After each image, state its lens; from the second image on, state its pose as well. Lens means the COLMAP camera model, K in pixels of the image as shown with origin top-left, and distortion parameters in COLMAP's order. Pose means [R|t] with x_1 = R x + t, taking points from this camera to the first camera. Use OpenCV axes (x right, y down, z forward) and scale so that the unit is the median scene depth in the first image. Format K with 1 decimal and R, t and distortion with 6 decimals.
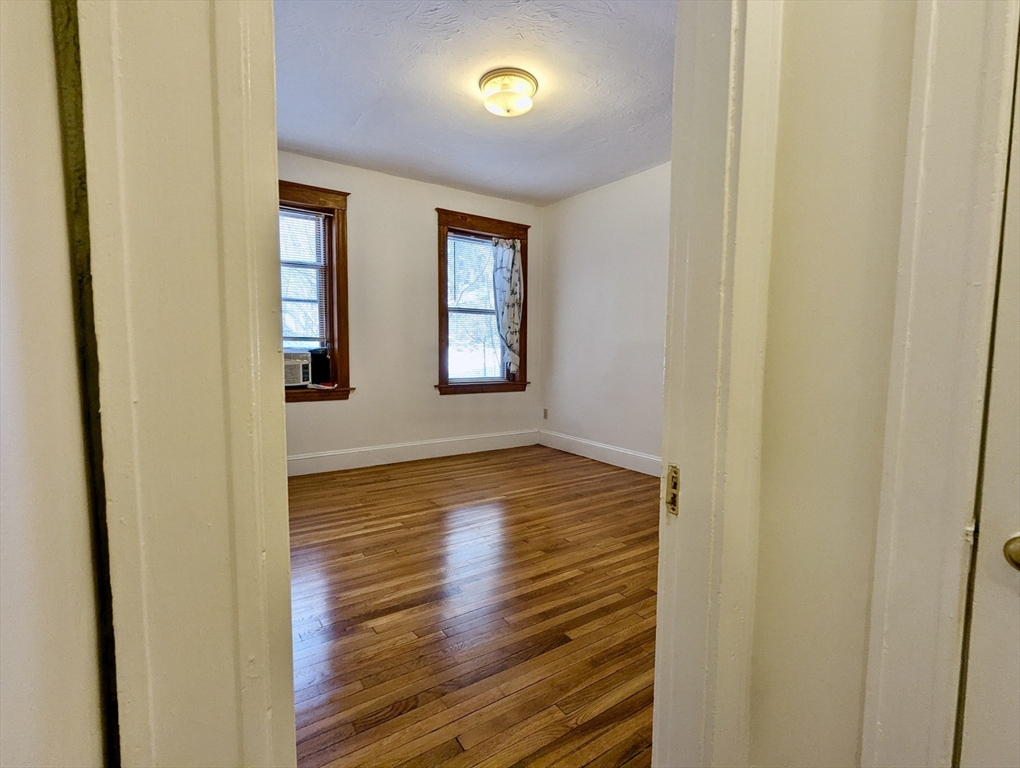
lens RADIAL K [[481.8, 0, 512.4], [0, 481.8, 388.0], [0, 0, 1]] dist [0.001505, -0.000250]
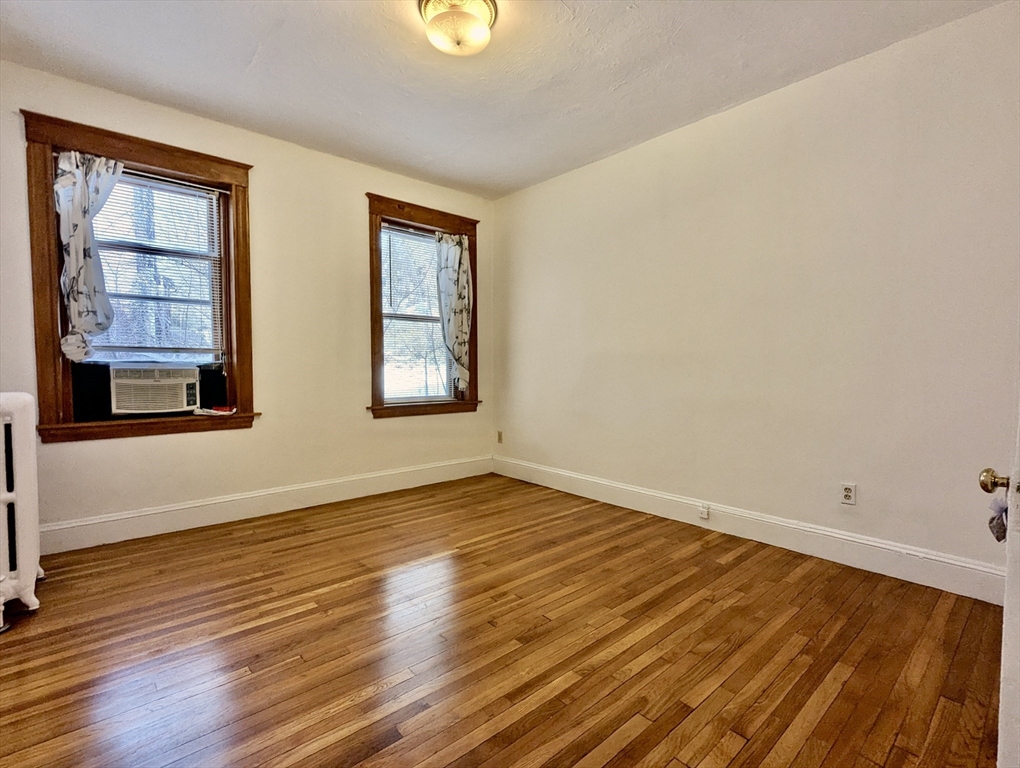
lens RADIAL K [[483.6, 0, 512.3], [0, 483.6, 388.0], [0, 0, 1]] dist [-0.001191, 0.002717]
pose [[0.992648, -0.014582, 0.120159, -0.015847], [0.018868, 0.999223, -0.034606, -0.005680], [-0.119561, 0.036619, 0.992151, 0.174293]]
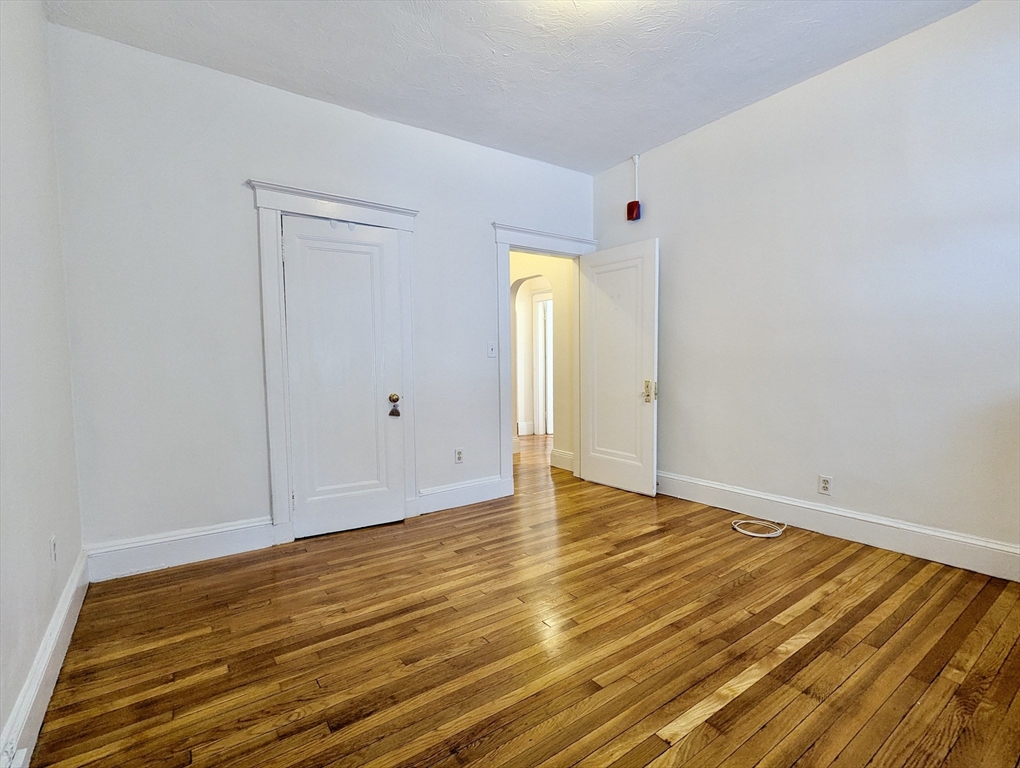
lens RADIAL K [[483.6, 0, 512.3], [0, 483.6, 388.0], [0, 0, 1]] dist [-0.001191, 0.002717]
pose [[-0.999768, 0.008165, -0.019945, 0.090766], [0.005268, 0.989967, 0.141199, -0.081309], [0.020898, 0.141062, -0.989780, 1.128749]]
